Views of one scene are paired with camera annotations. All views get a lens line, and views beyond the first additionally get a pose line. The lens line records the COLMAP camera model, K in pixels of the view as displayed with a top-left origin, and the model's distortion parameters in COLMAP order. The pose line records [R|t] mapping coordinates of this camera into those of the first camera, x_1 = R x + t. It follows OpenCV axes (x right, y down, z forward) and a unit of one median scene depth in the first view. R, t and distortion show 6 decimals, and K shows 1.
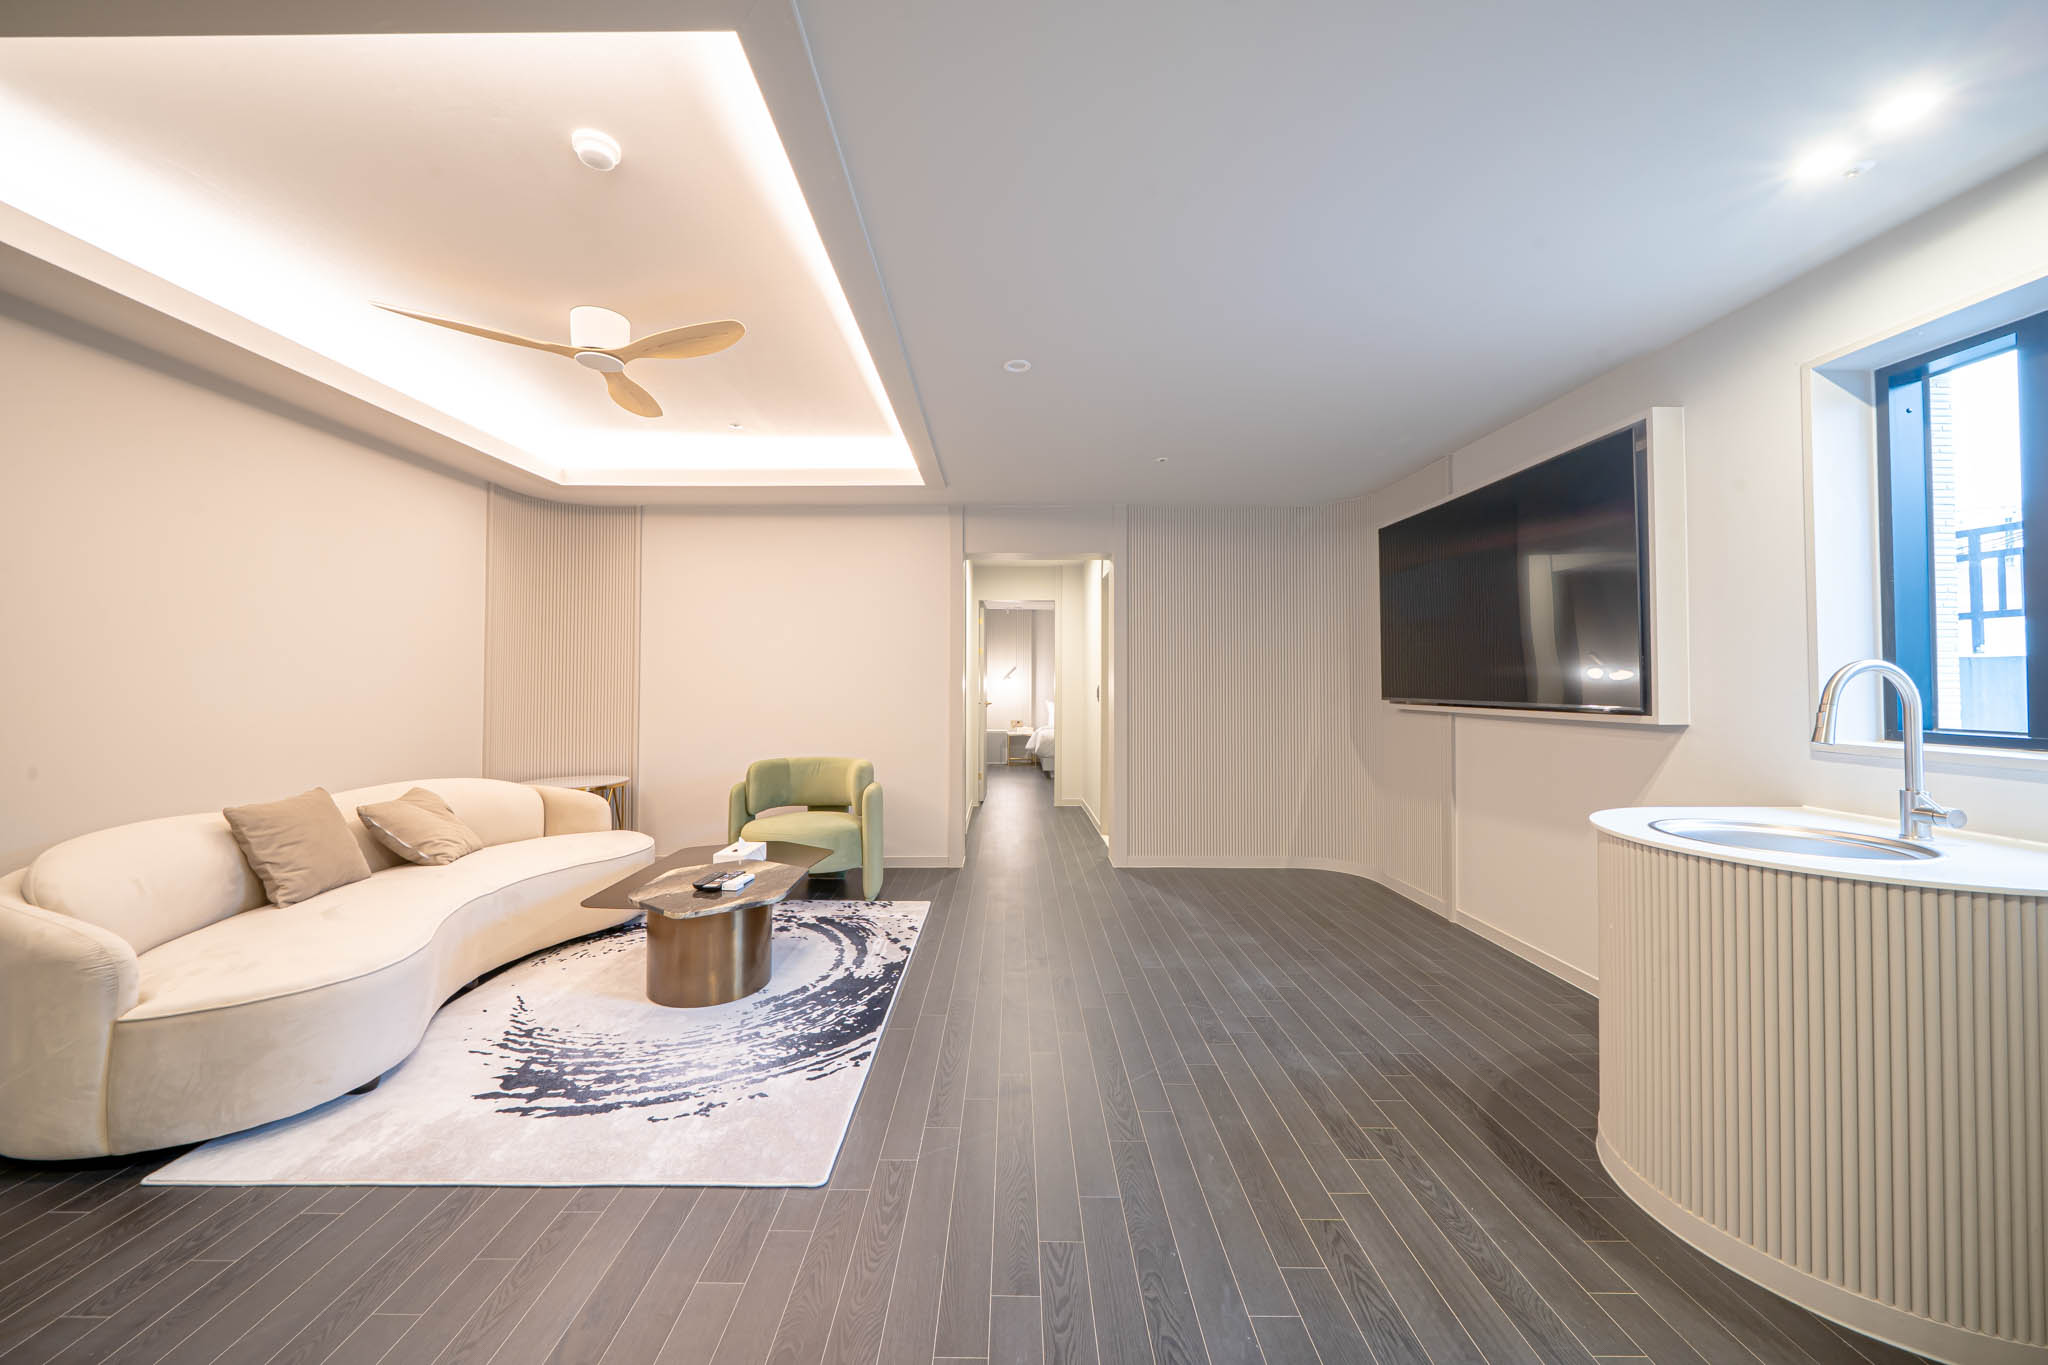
lens RADIAL K [[819.6, 0, 1024.0], [0, 819.6, 682.5], [0, 0, 1]] dist [-0.001927, -0.000140]
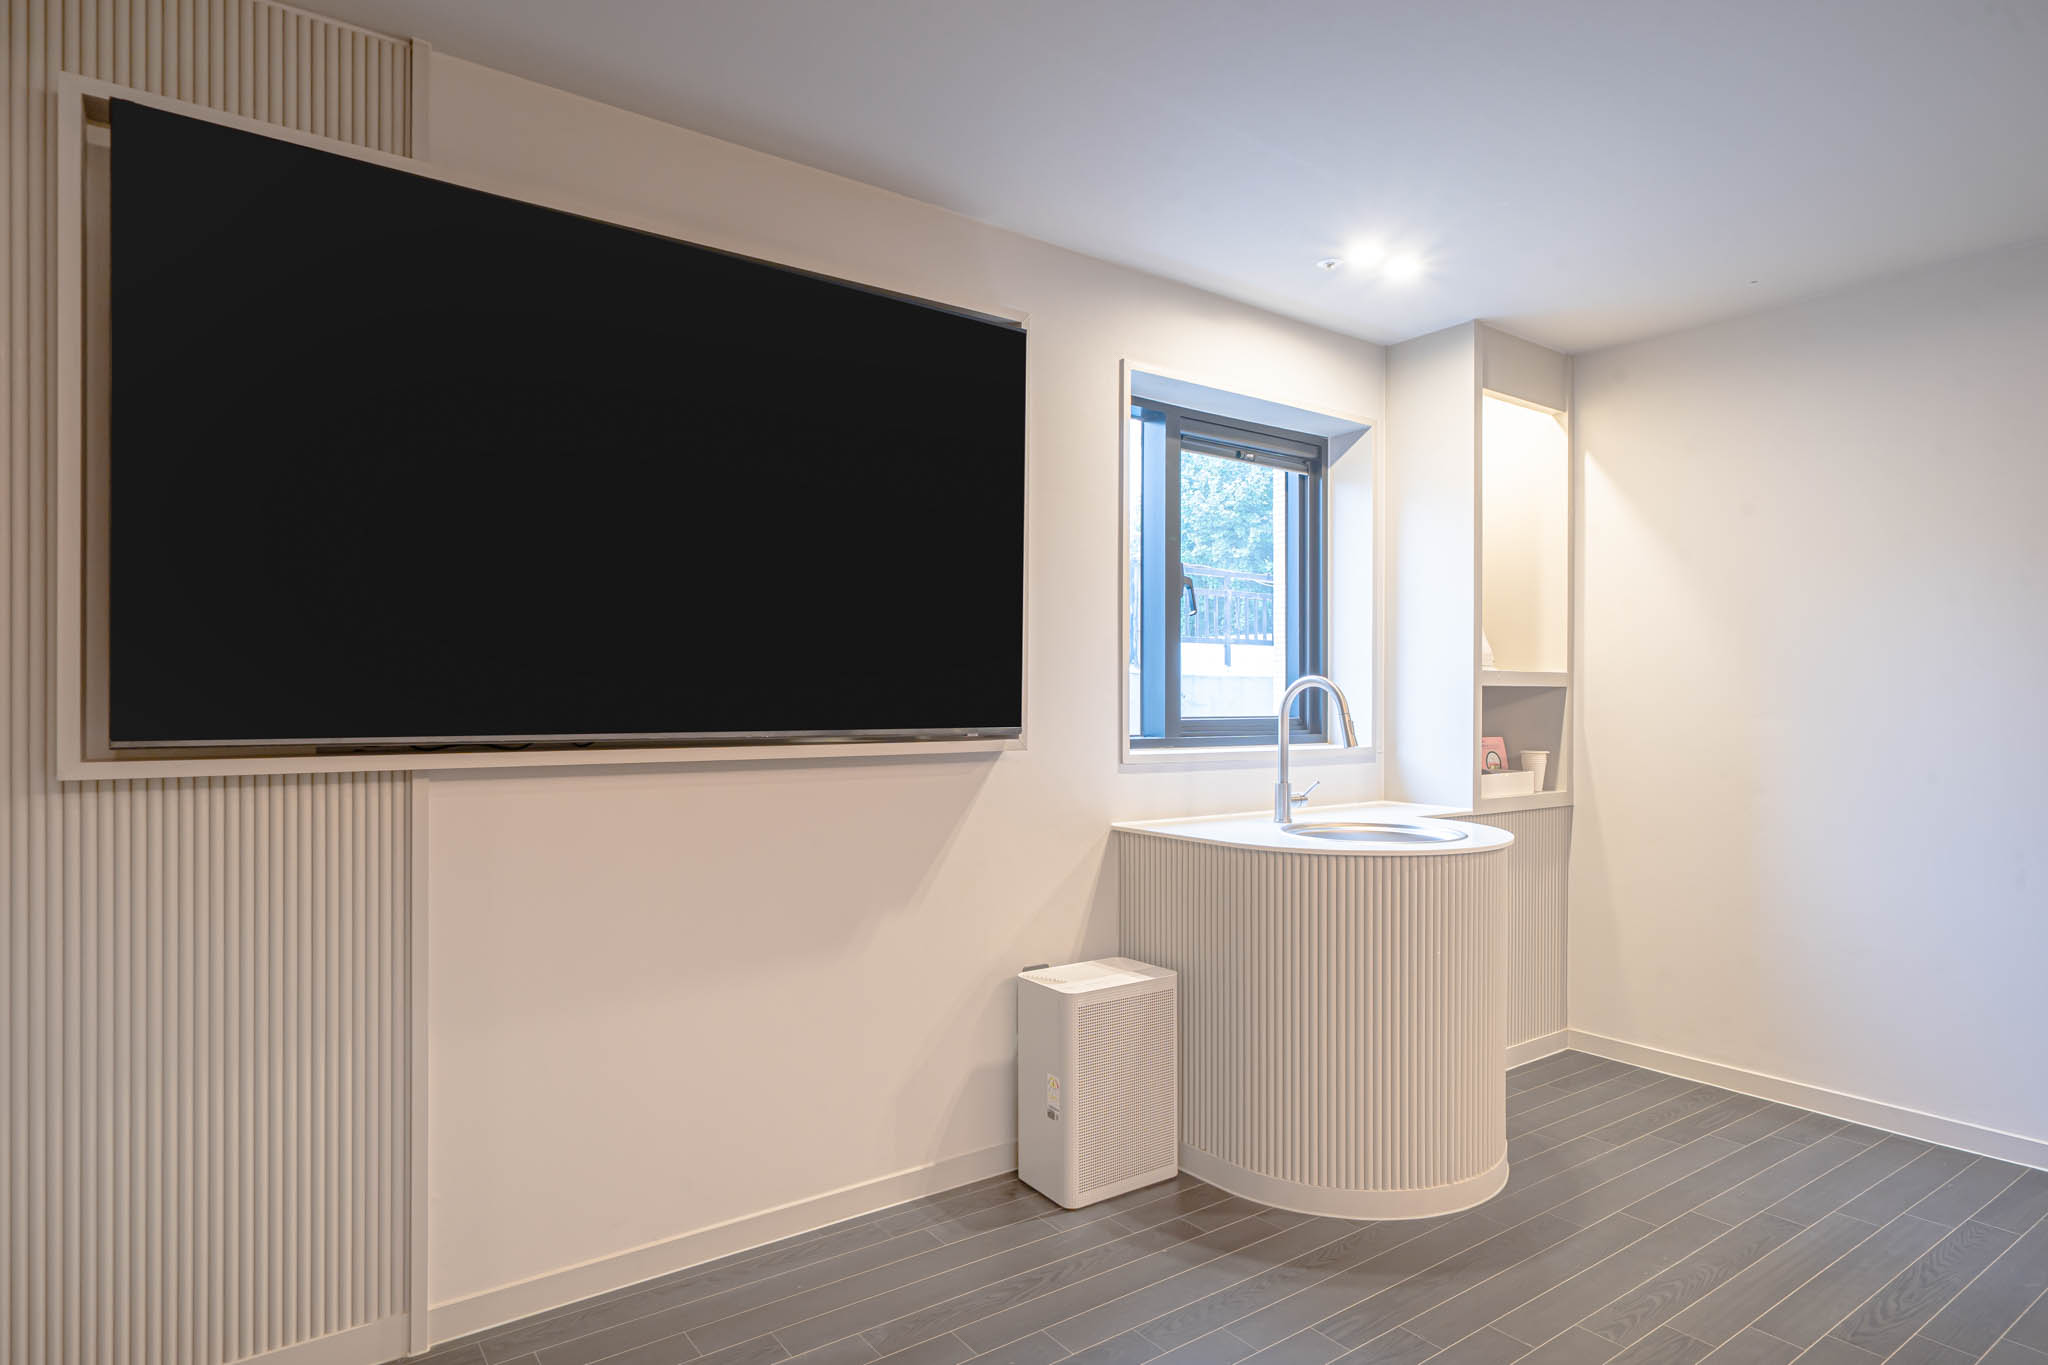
lens RADIAL K [[1146.2, 0, 1024.0], [0, 1146.2, 682.5], [0, 0, 1]] dist [0.004168, 0.001529]
pose [[-0.584406, -0.000921, 0.811461, -0.060875], [-0.012286, 0.999895, -0.007713, -0.001520], [-0.811369, -0.014477, -0.584356, 1.568722]]
